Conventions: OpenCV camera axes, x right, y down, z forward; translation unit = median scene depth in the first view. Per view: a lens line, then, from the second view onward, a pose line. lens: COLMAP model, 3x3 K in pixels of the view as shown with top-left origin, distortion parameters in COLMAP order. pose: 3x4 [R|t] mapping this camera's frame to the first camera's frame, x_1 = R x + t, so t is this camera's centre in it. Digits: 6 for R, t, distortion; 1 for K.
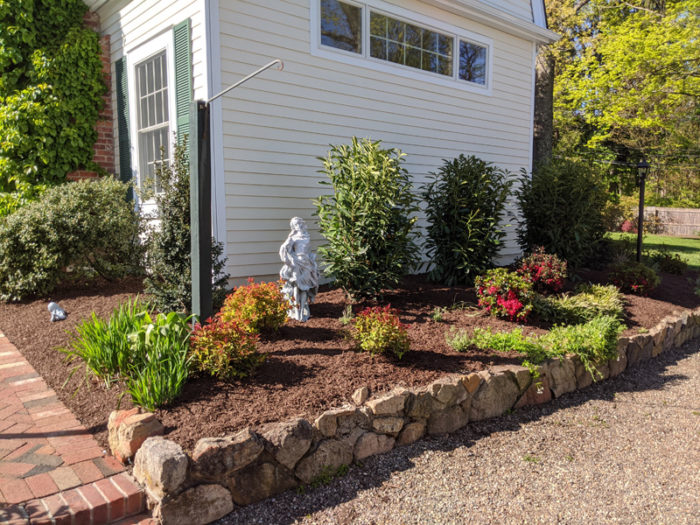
lens RADIAL K [[545.1, 0, 350.0], [0, 545.1, 262.5], [0, 0, 1]] dist [0.041339, -0.005386]
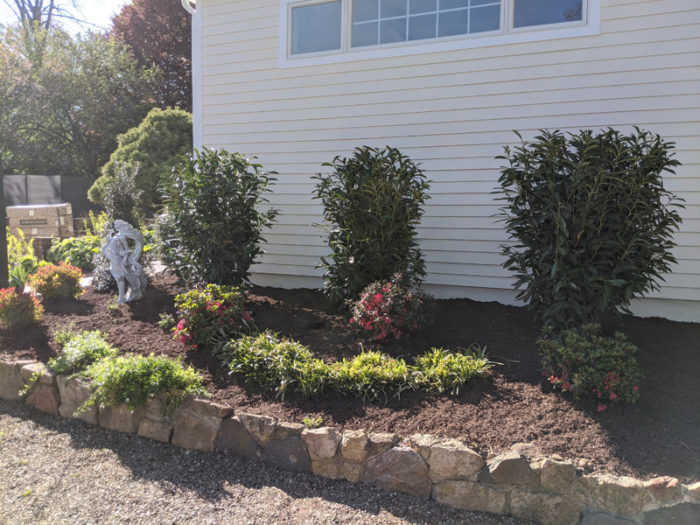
lens RADIAL K [[545.1, 0, 350.0], [0, 545.1, 262.5], [0, 0, 1]] dist [0.041339, -0.005386]
pose [[0.451151, 0.078355, -0.889001, 0.875241], [-0.107294, 0.993675, 0.033131, -0.057458], [0.885974, 0.080437, 0.456705, 0.624121]]
